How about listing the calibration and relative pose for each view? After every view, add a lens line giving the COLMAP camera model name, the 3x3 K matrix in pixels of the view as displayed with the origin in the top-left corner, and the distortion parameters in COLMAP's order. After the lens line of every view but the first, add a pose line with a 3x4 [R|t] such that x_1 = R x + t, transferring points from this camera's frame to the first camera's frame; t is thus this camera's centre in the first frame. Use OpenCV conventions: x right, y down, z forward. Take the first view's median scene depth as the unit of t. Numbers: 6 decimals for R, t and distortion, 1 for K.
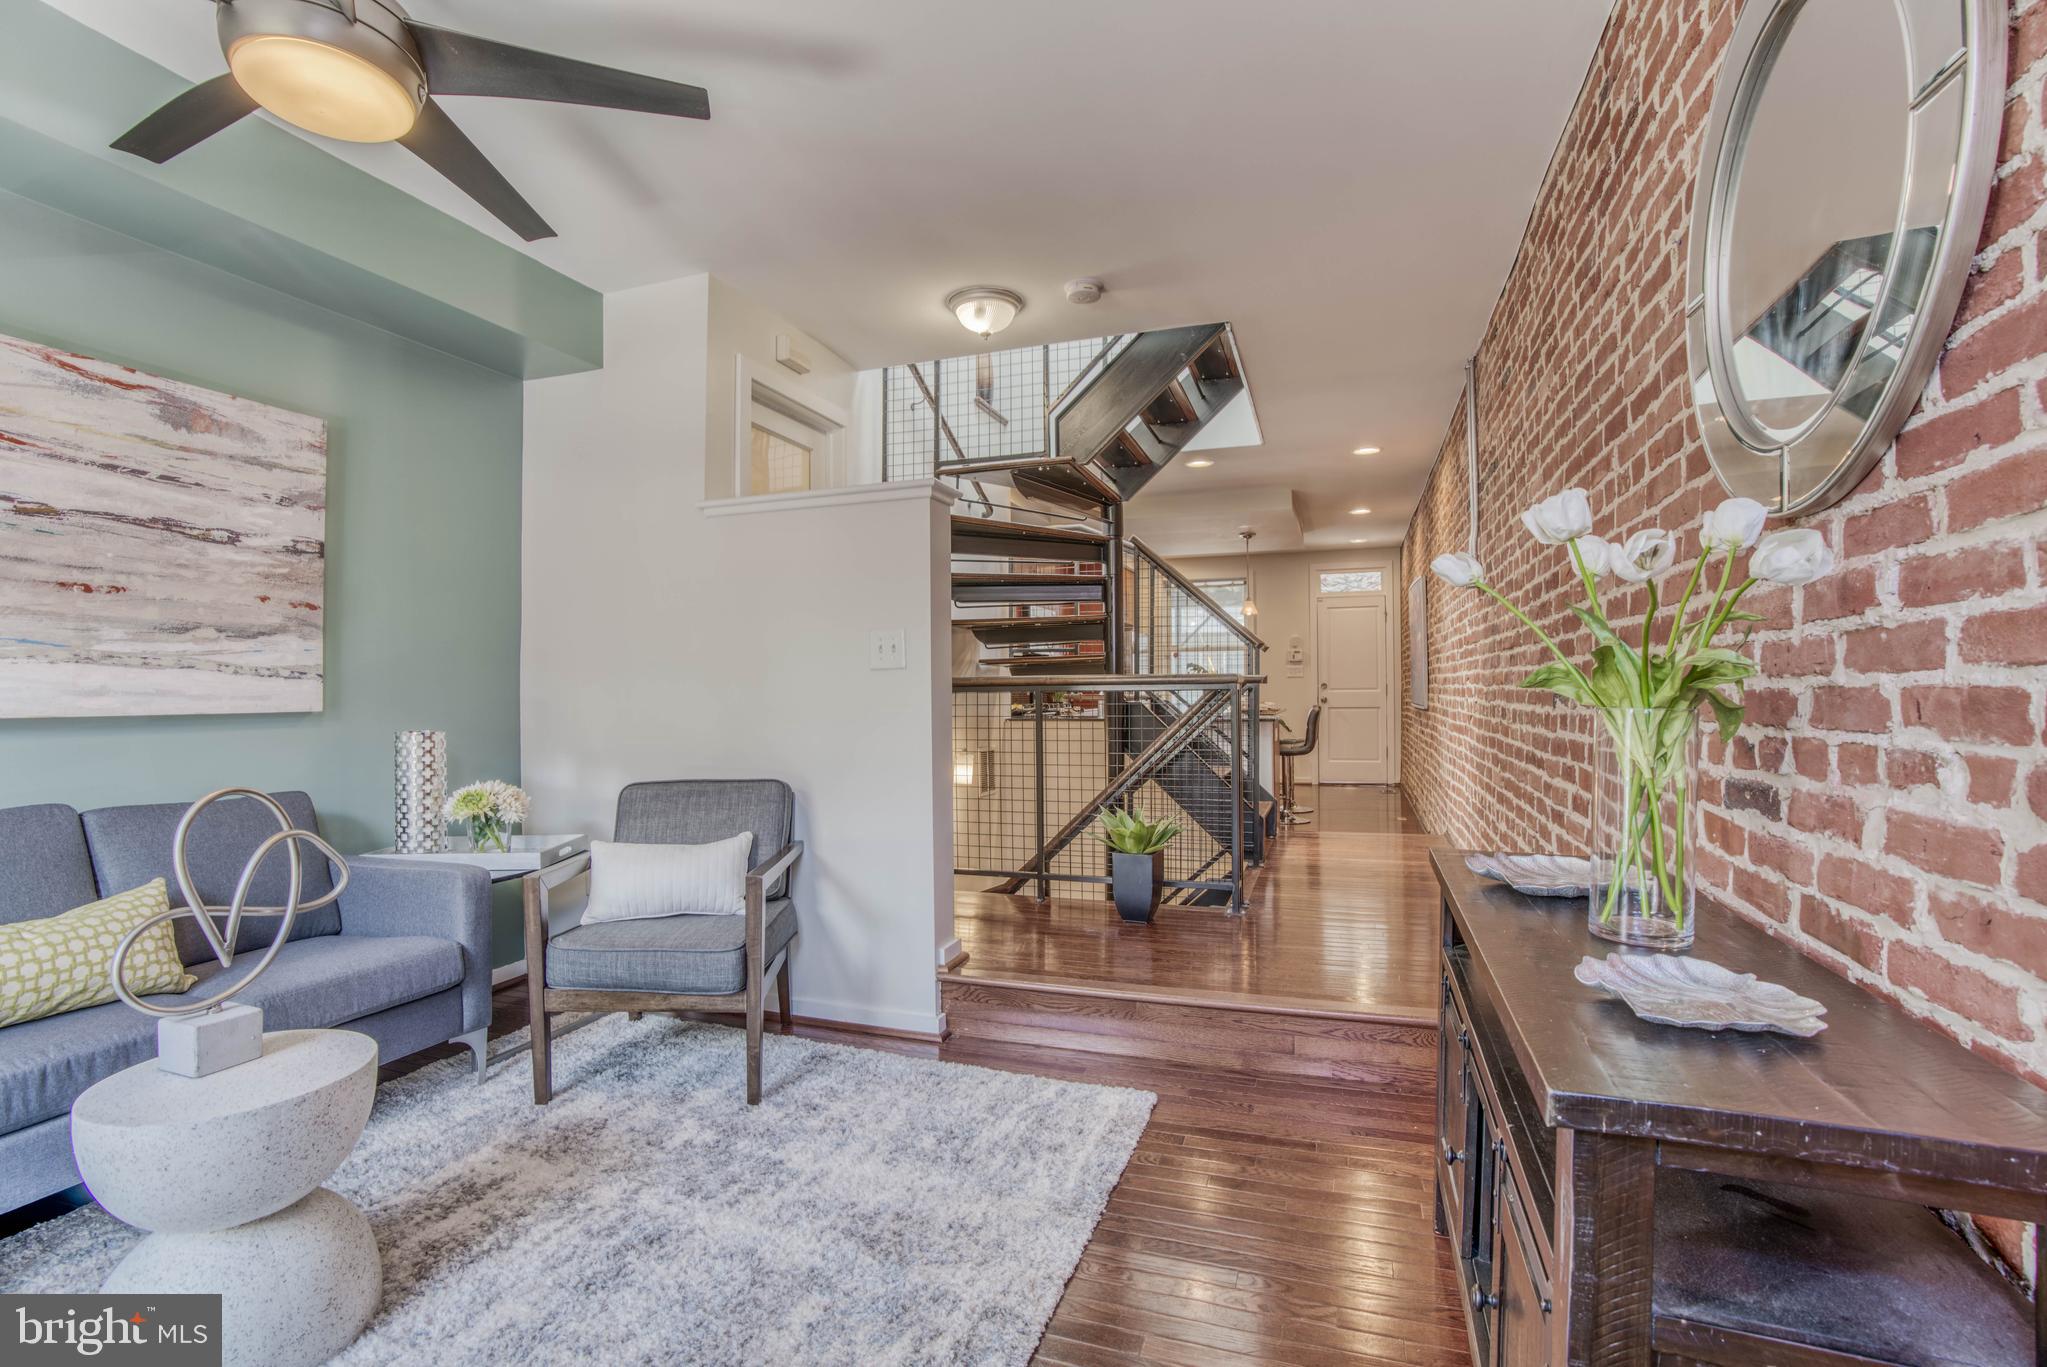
lens RADIAL K [[950.1, 0, 1006.2], [0, 950.1, 688.3], [0, 0, 1]] dist [-0.062028, 0.023136]
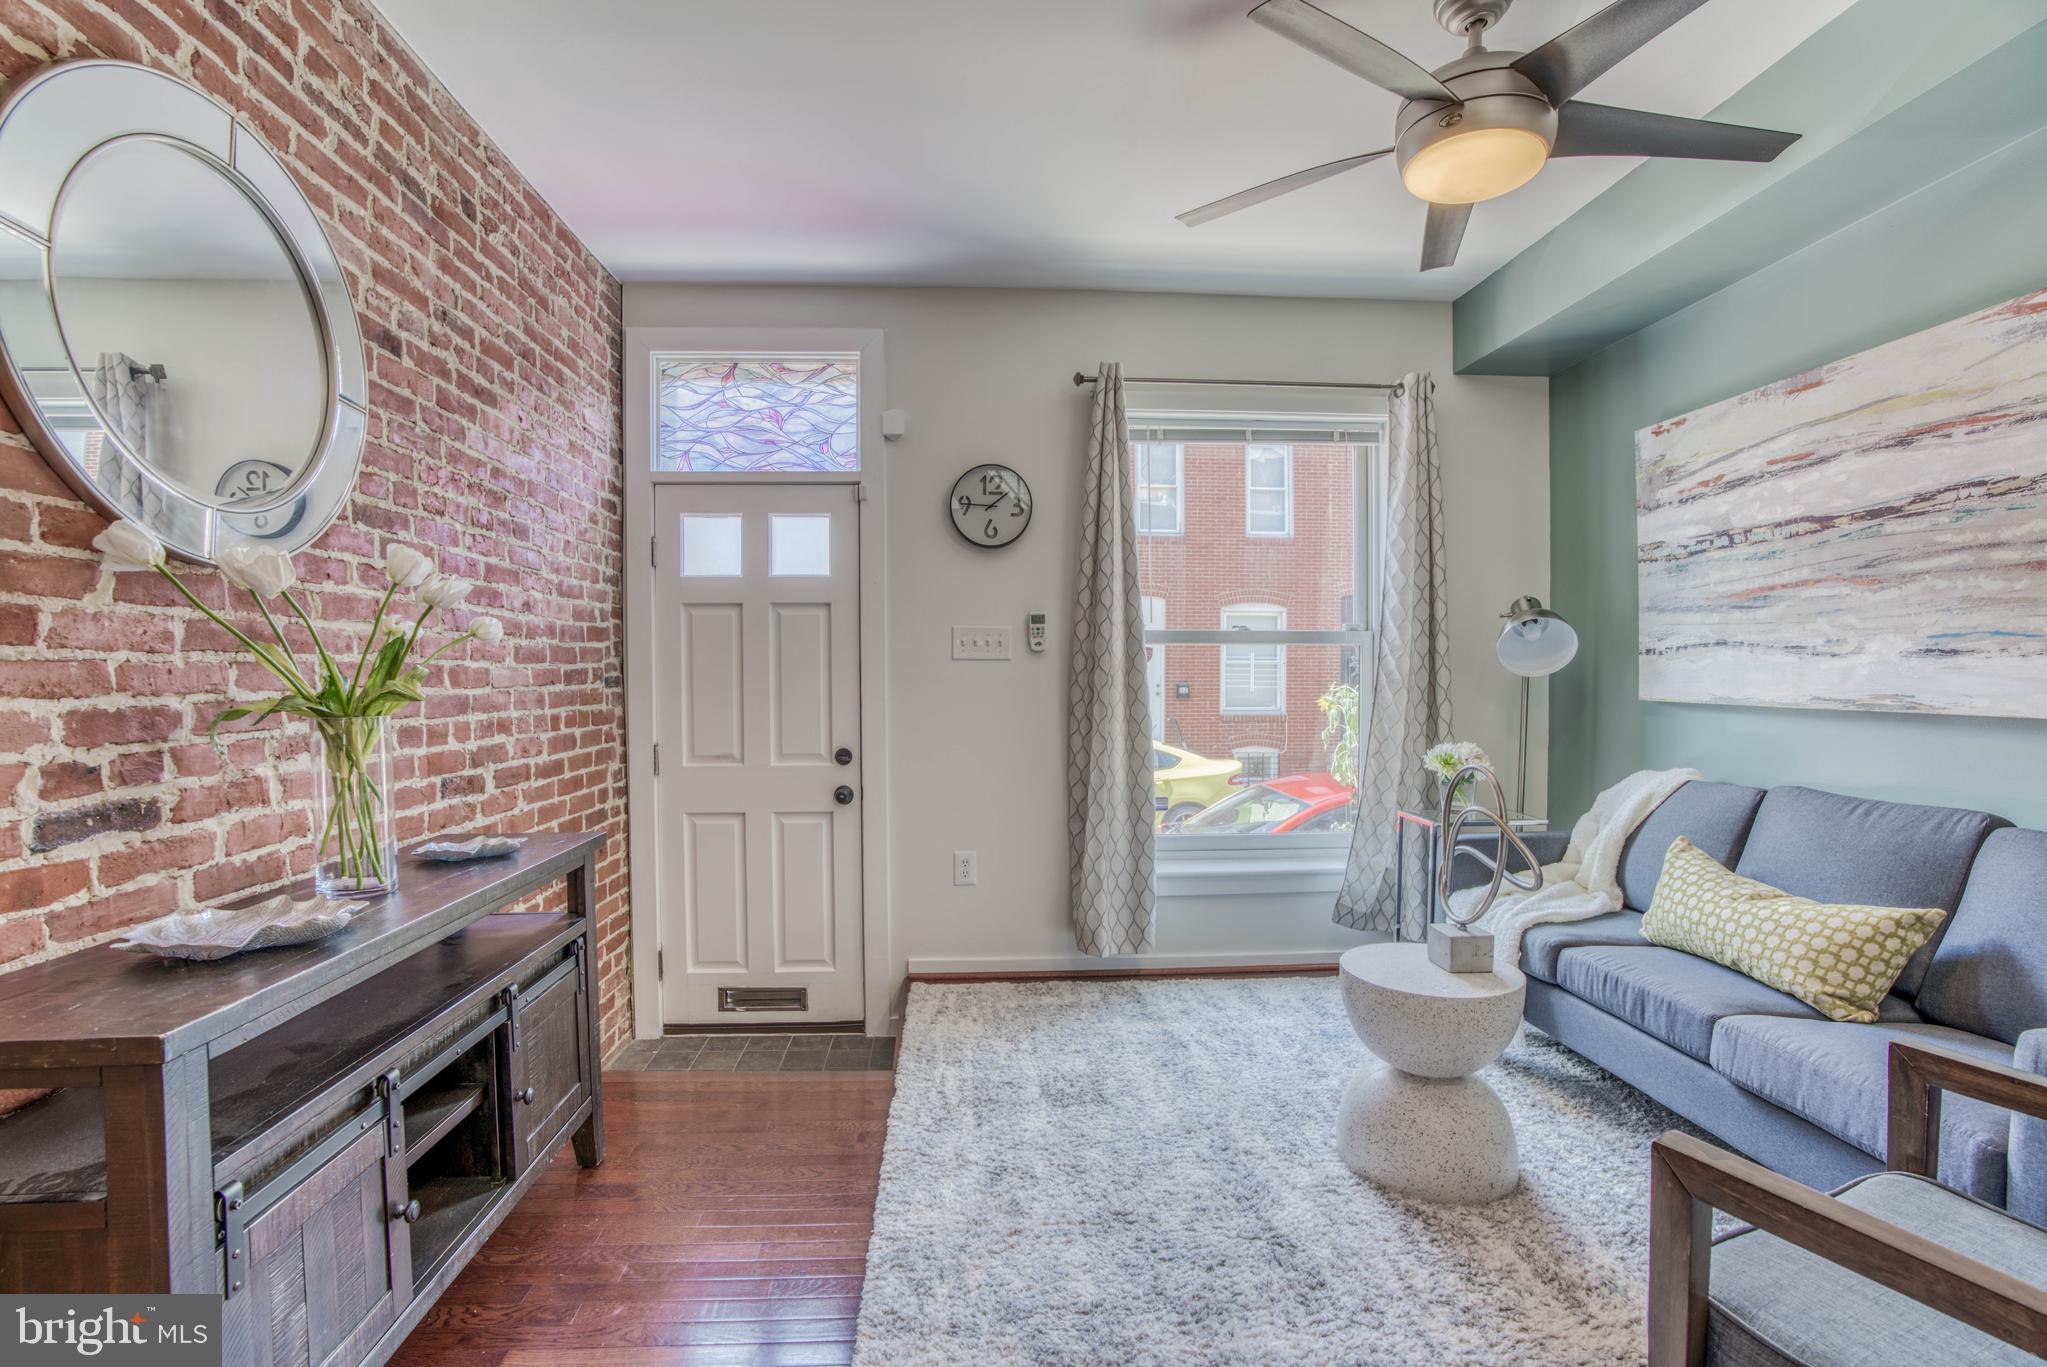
lens RADIAL K [[950.1, 0, 996.9], [0, 950.1, 691.3], [0, 0, 1]] dist [-0.062028, 0.023136]
pose [[-0.926236, 0.014491, -0.376666, 0.189742], [0.006899, 0.999745, 0.021498, -0.019776], [0.376882, 0.017314, -0.926100, 1.410002]]
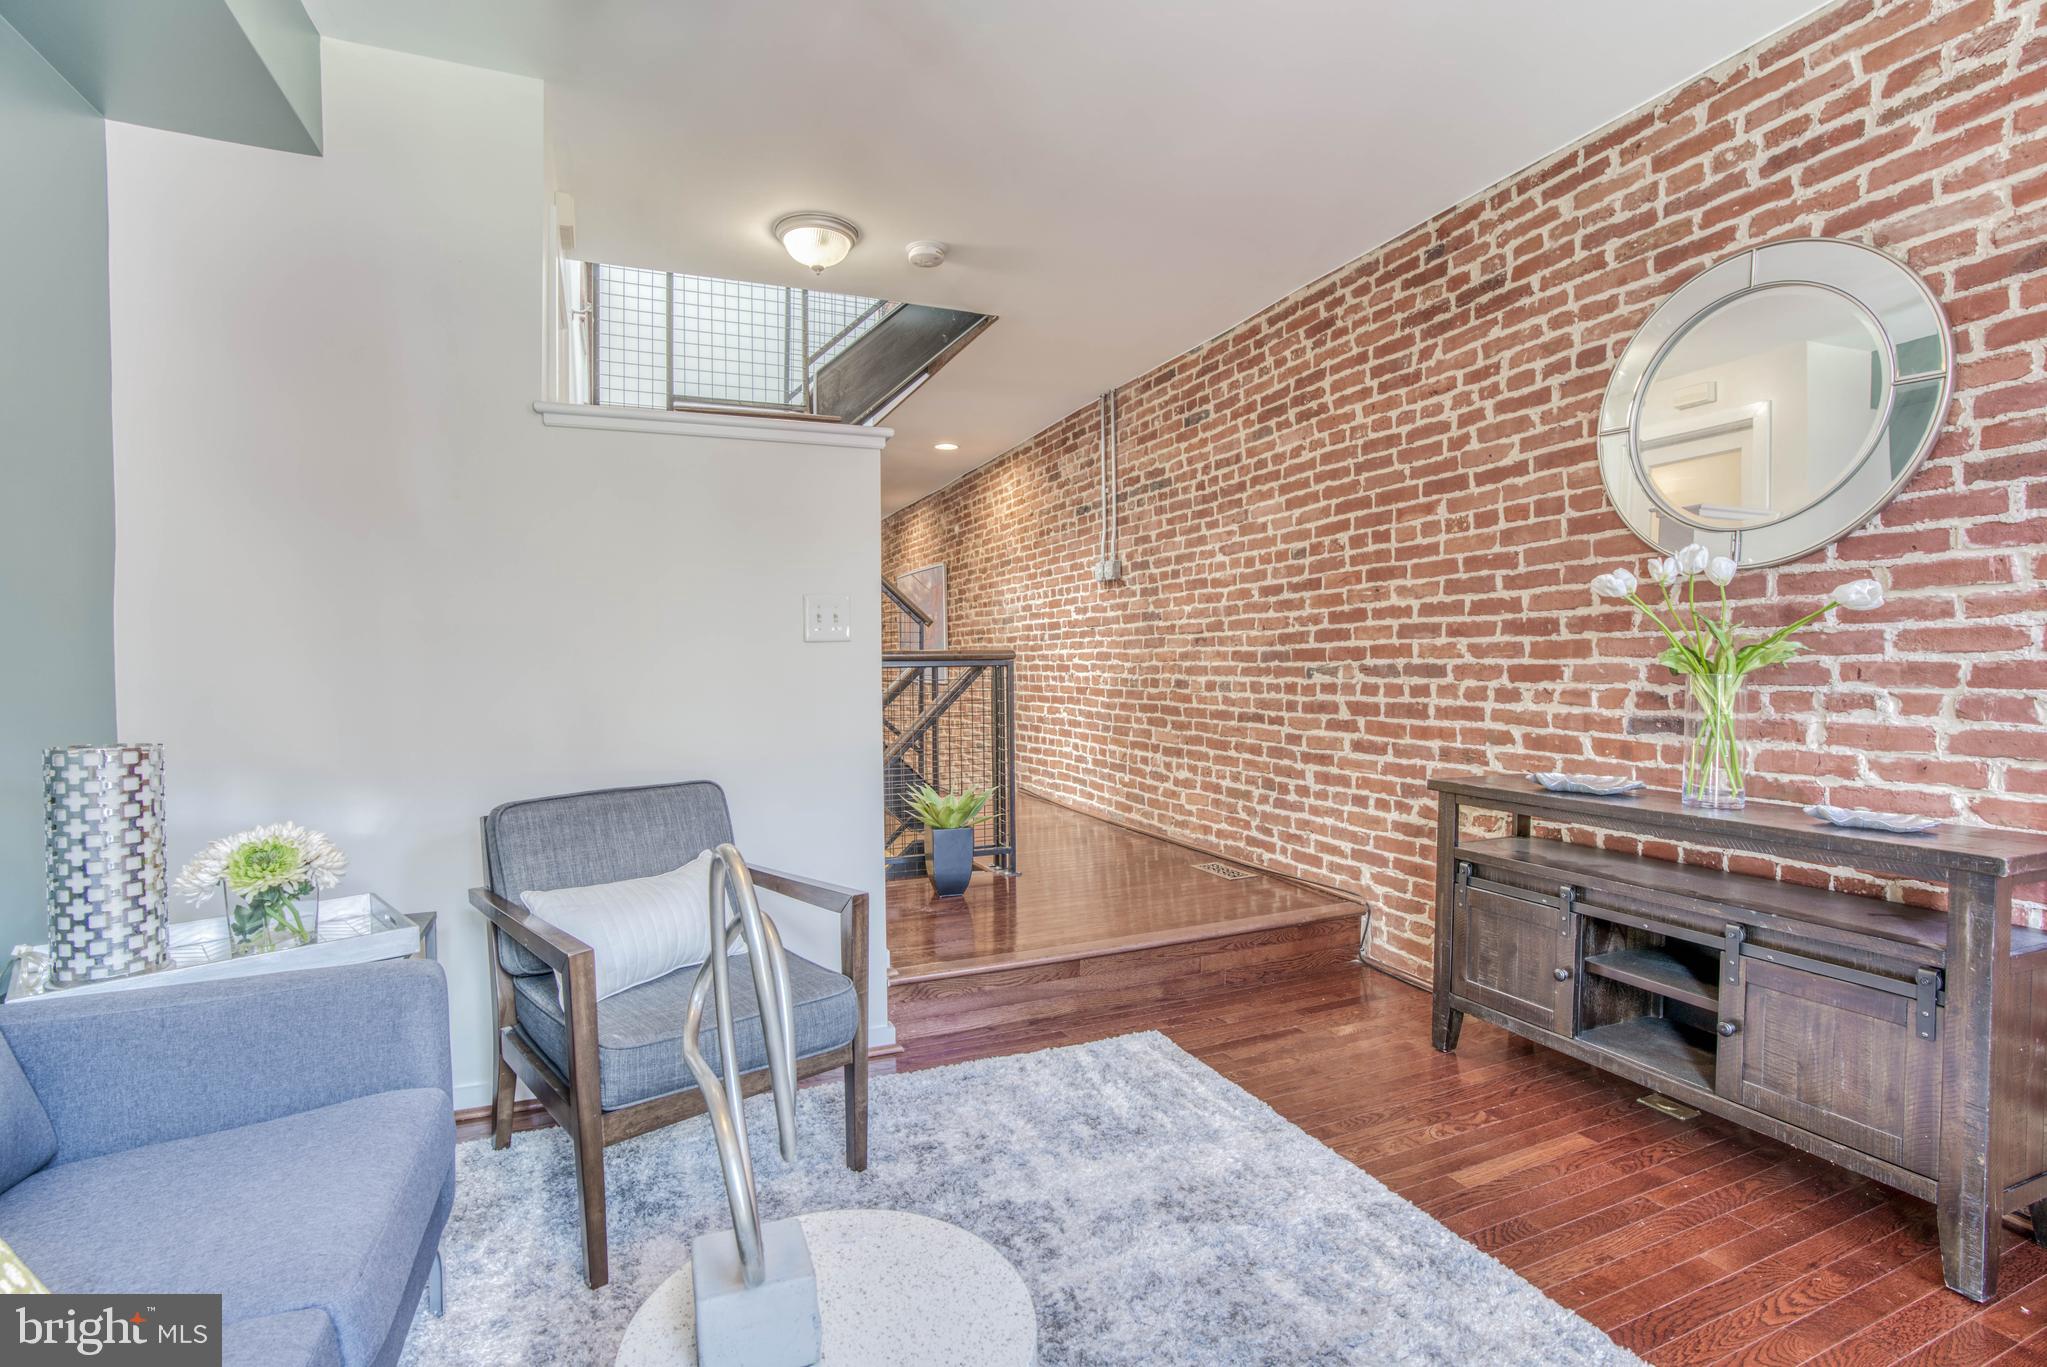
lens RADIAL K [[950.1, 0, 1025.3], [0, 950.1, 681.6], [0, 0, 1]] dist [-0.062028, 0.023136]
pose [[0.730408, -0.013886, 0.682870, -0.799304], [0.001523, 0.999824, 0.018702, 0.000450], [-0.683010, -0.012620, 0.730300, 0.341859]]
